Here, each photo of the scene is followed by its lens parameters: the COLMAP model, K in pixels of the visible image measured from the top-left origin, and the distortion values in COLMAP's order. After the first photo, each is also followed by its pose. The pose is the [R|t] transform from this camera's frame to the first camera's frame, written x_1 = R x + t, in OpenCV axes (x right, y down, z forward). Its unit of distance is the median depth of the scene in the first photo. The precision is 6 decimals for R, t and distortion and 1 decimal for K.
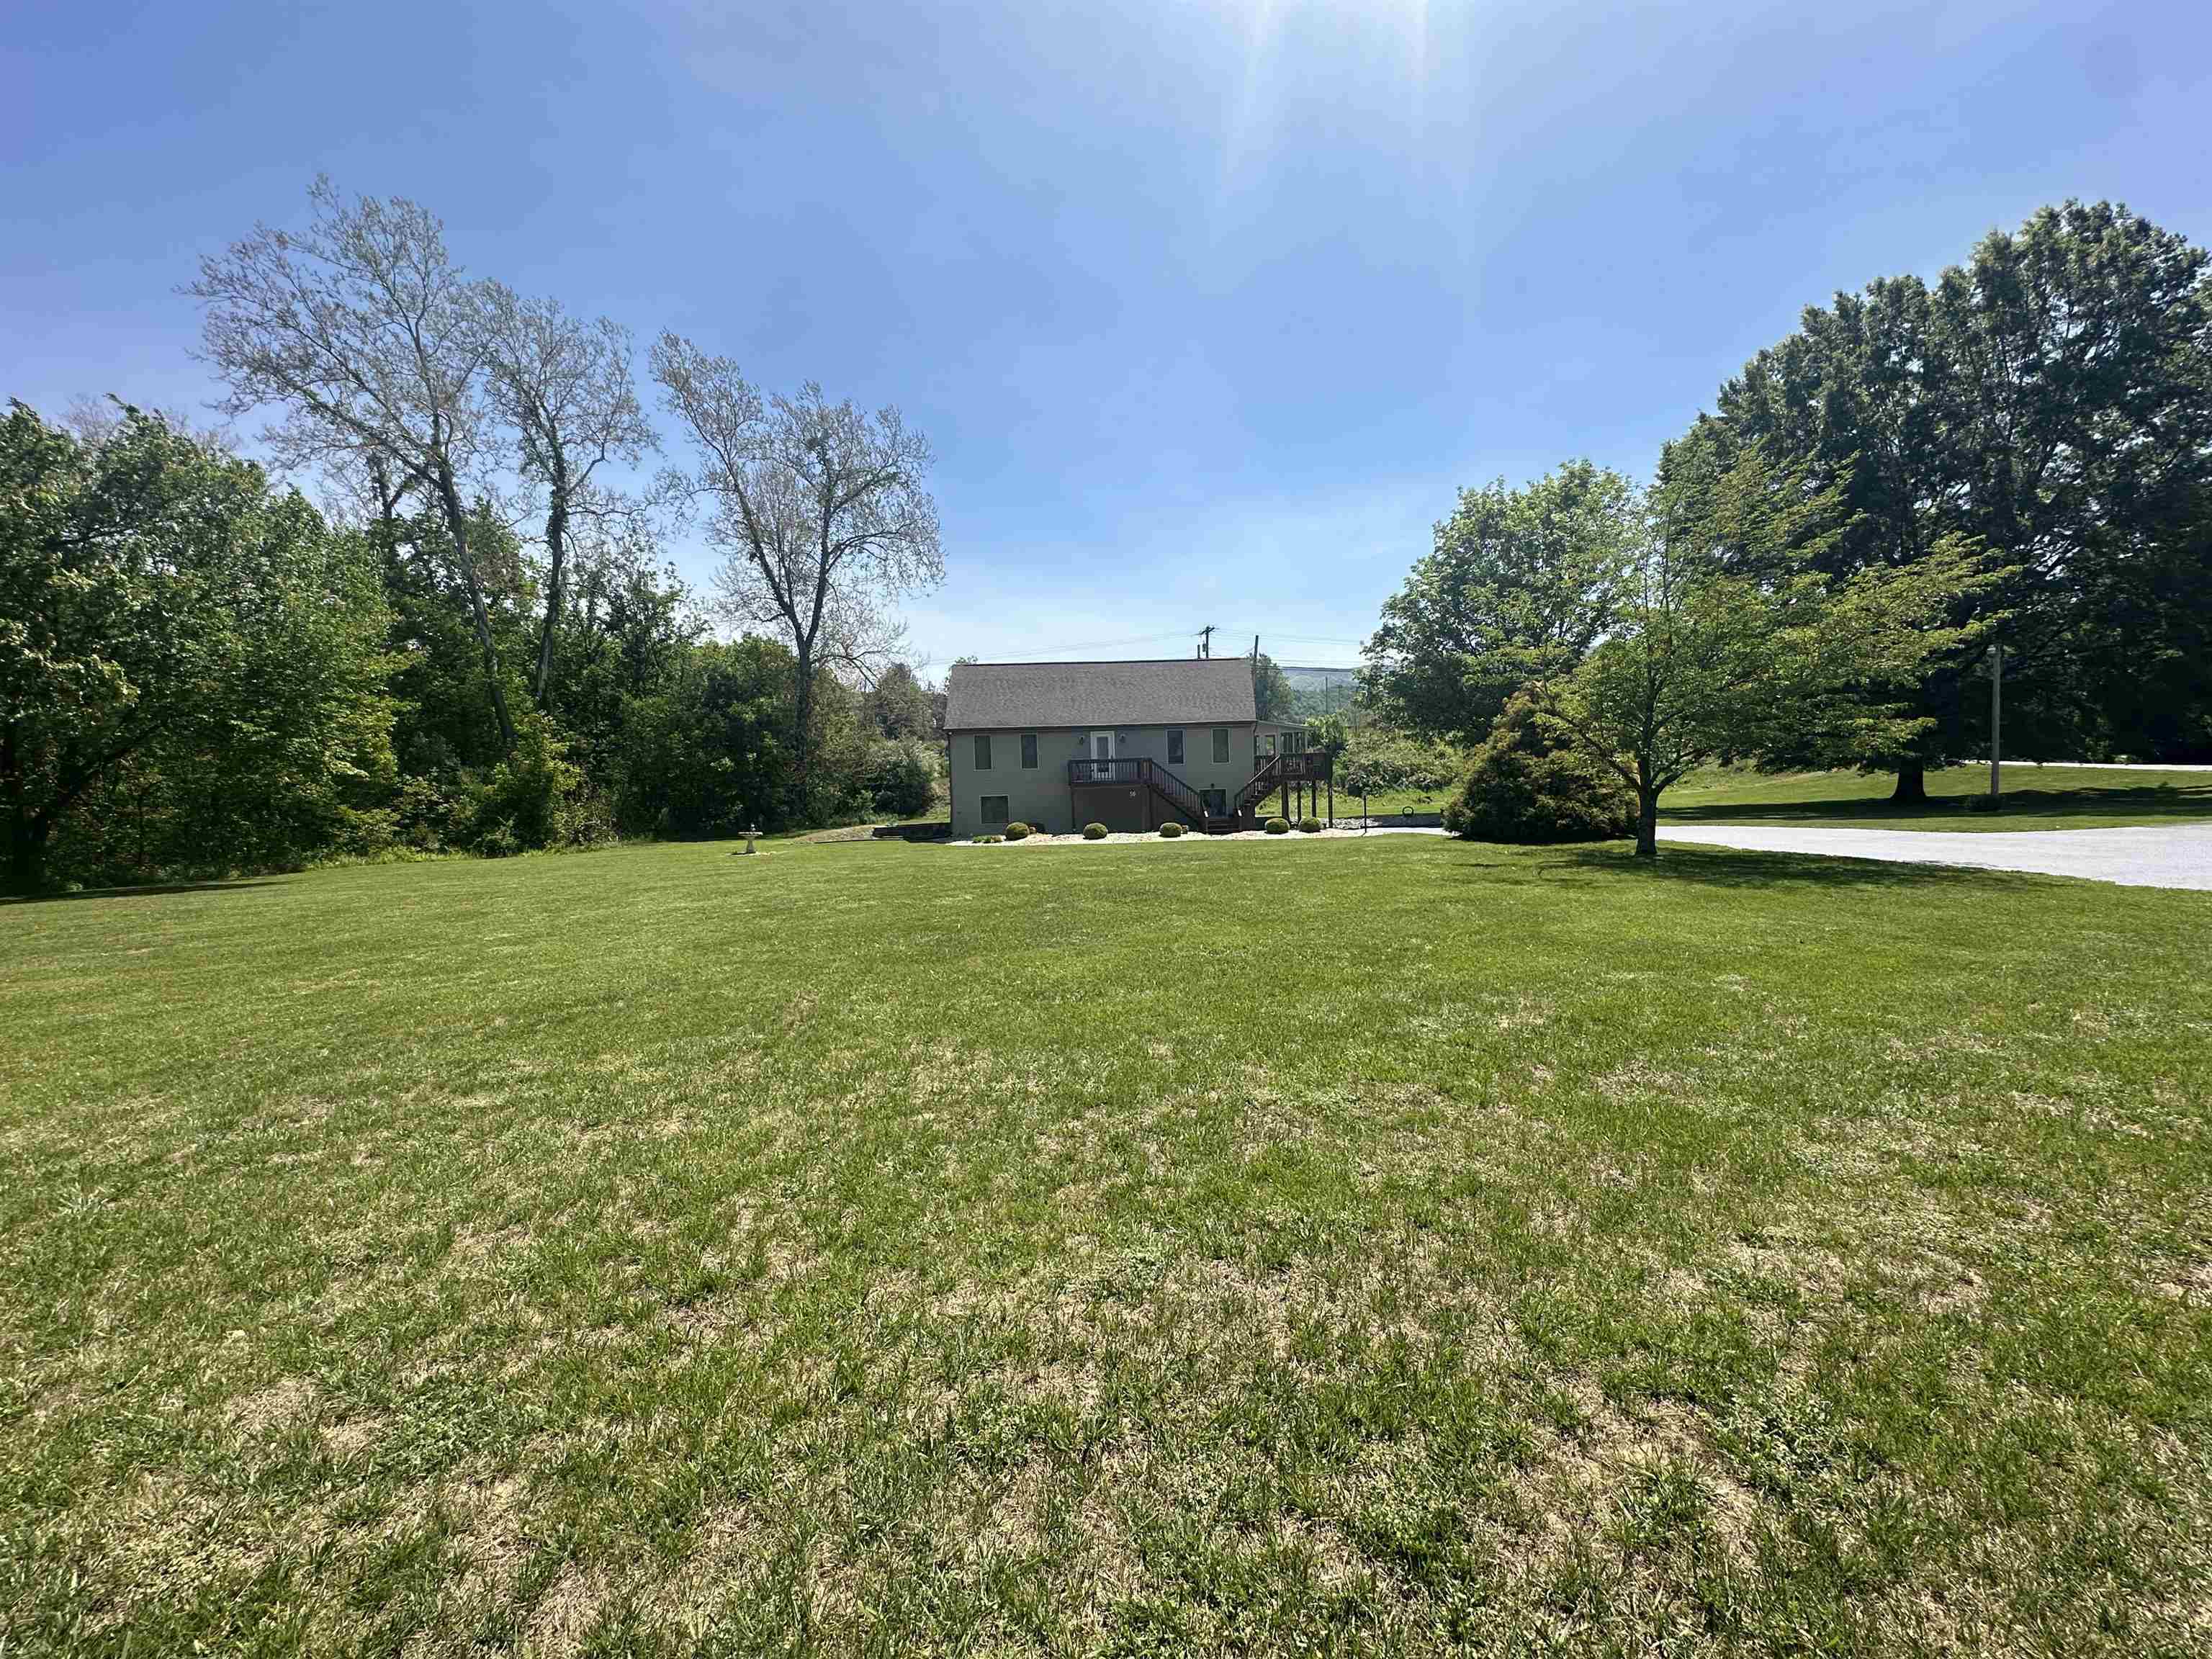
lens RADIAL K [[895.9, 0, 1100.8], [0, 895.9, 817.9], [0, 0, 1]] dist [-0.000658, 0.000043]
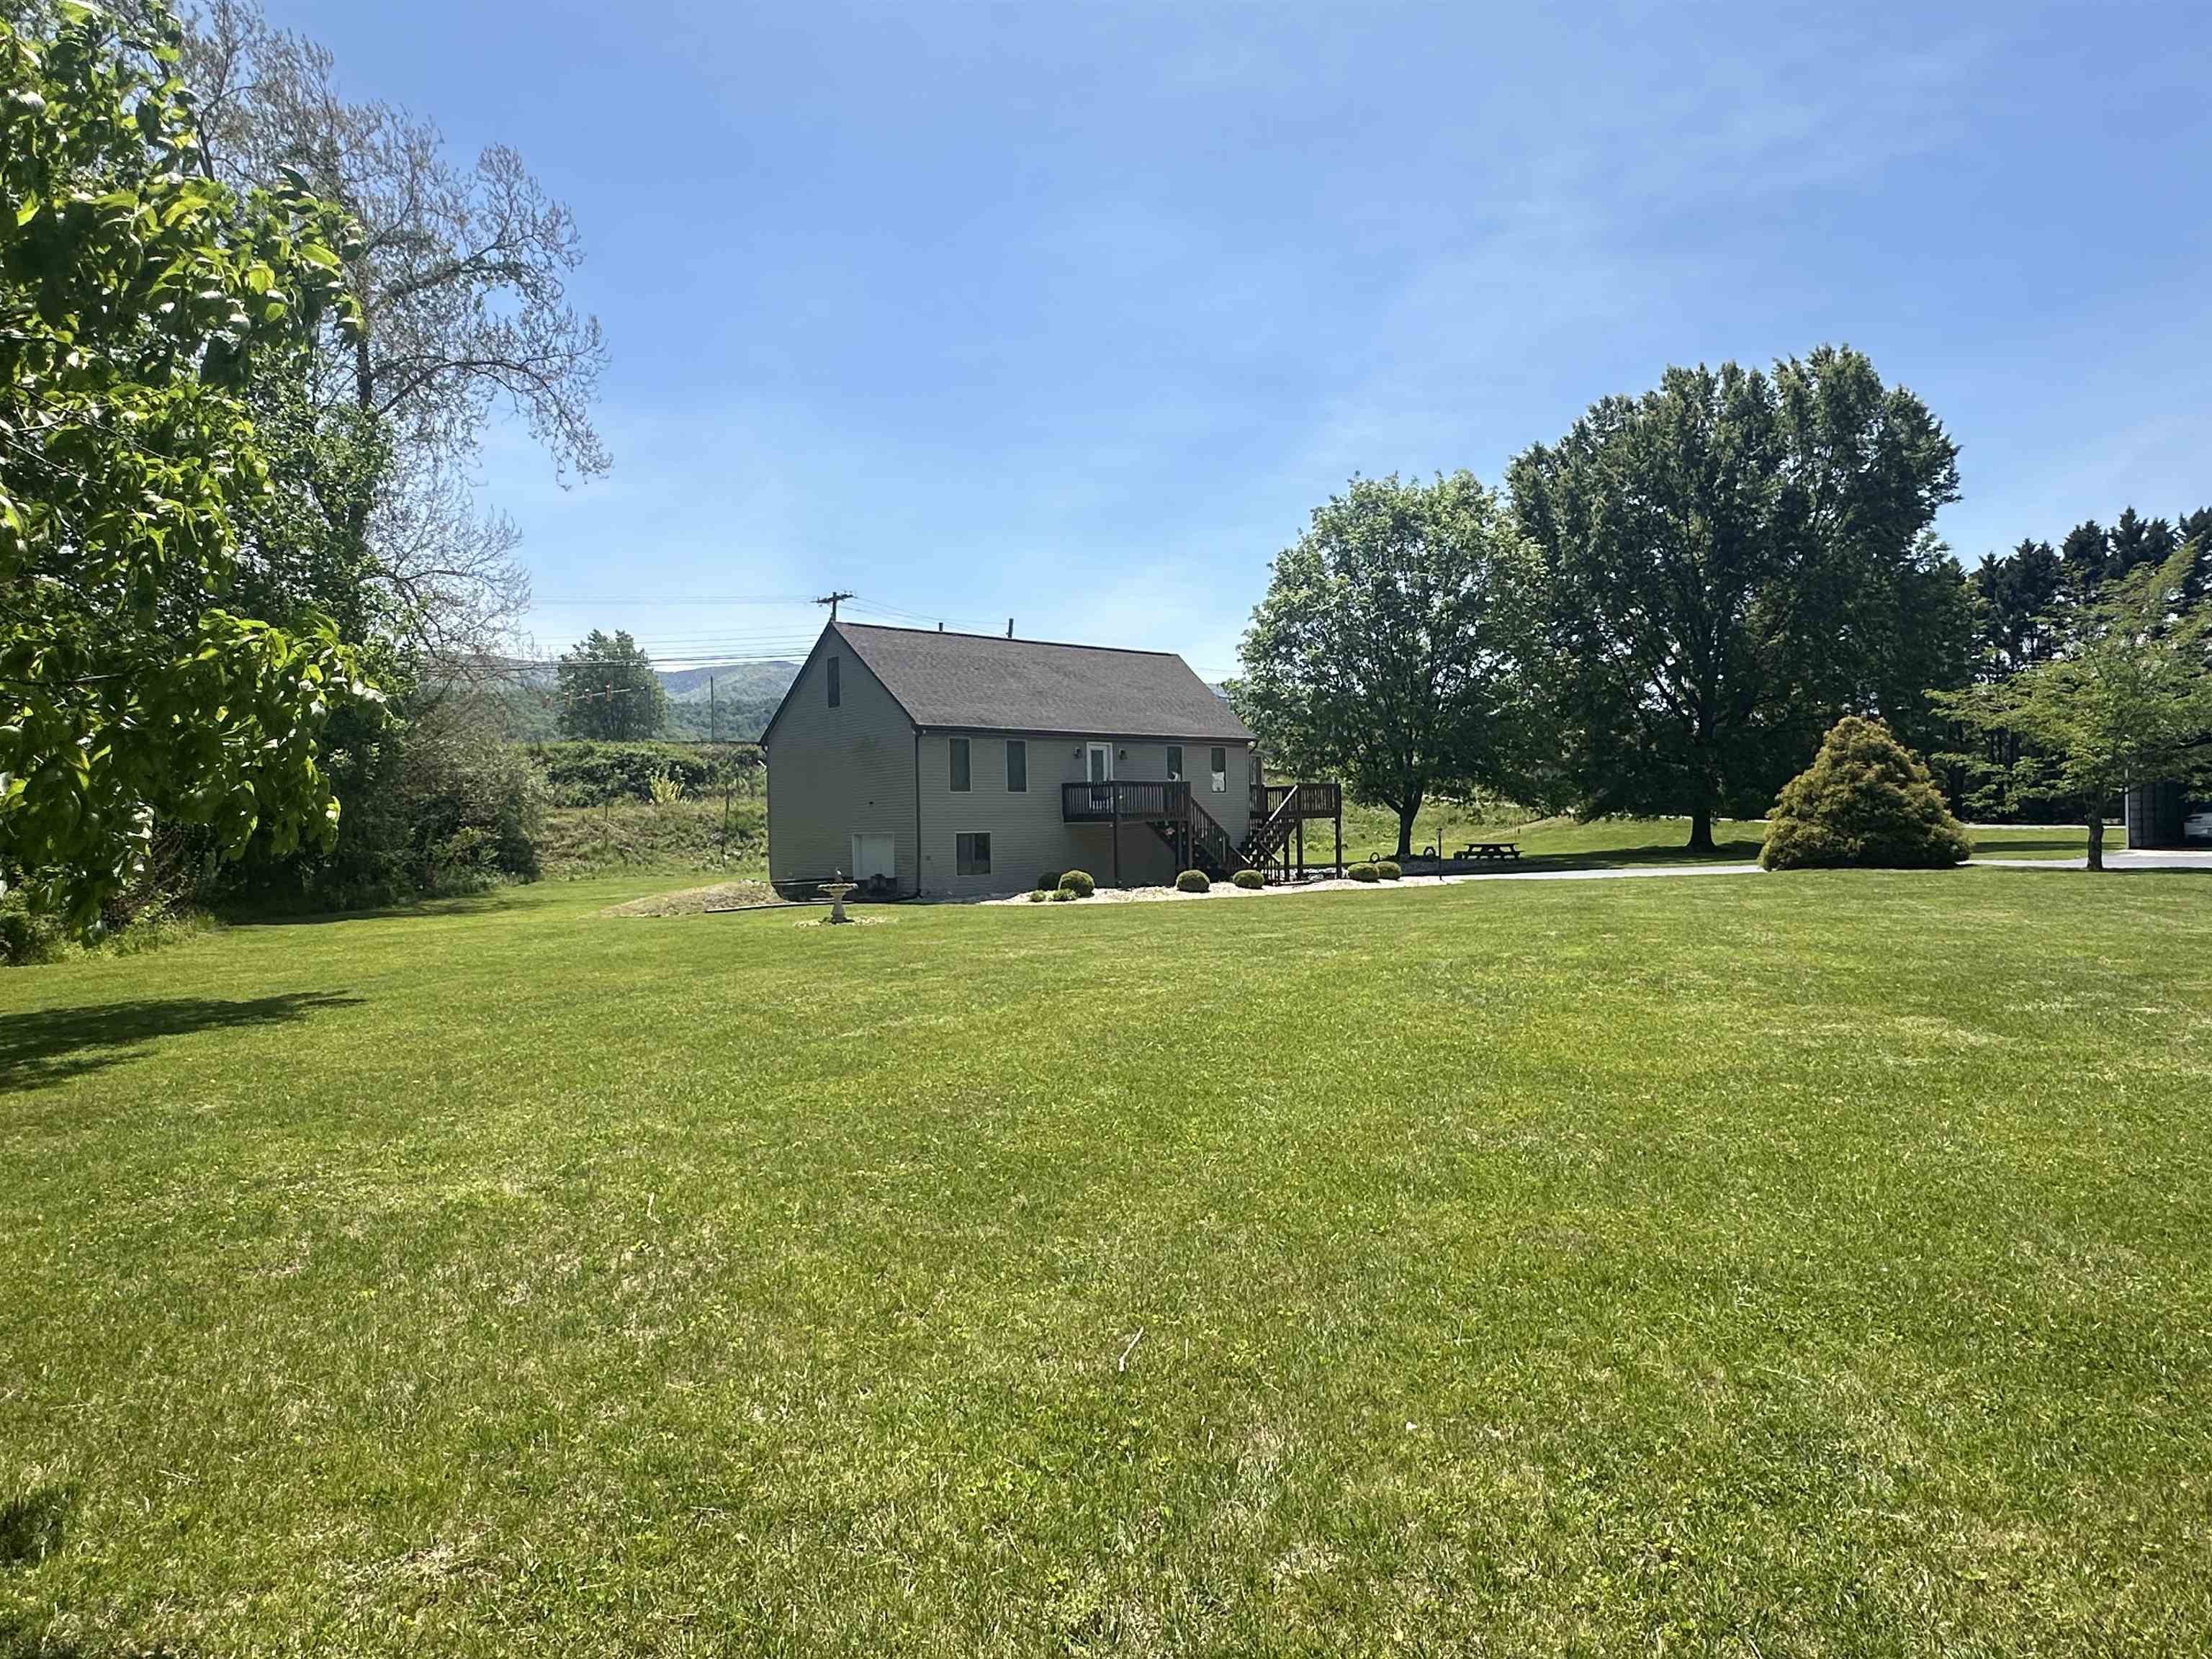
lens RADIAL K [[1339.4, 0, 1105.1], [0, 1339.4, 831.9], [0, 0, 1]] dist [-0.002539, -0.000502]
pose [[0.796227, 0.012277, 0.604874, -0.565937], [0.014679, 0.999108, -0.039602, 0.013086], [-0.604820, 0.040411, 0.795336, 0.157915]]
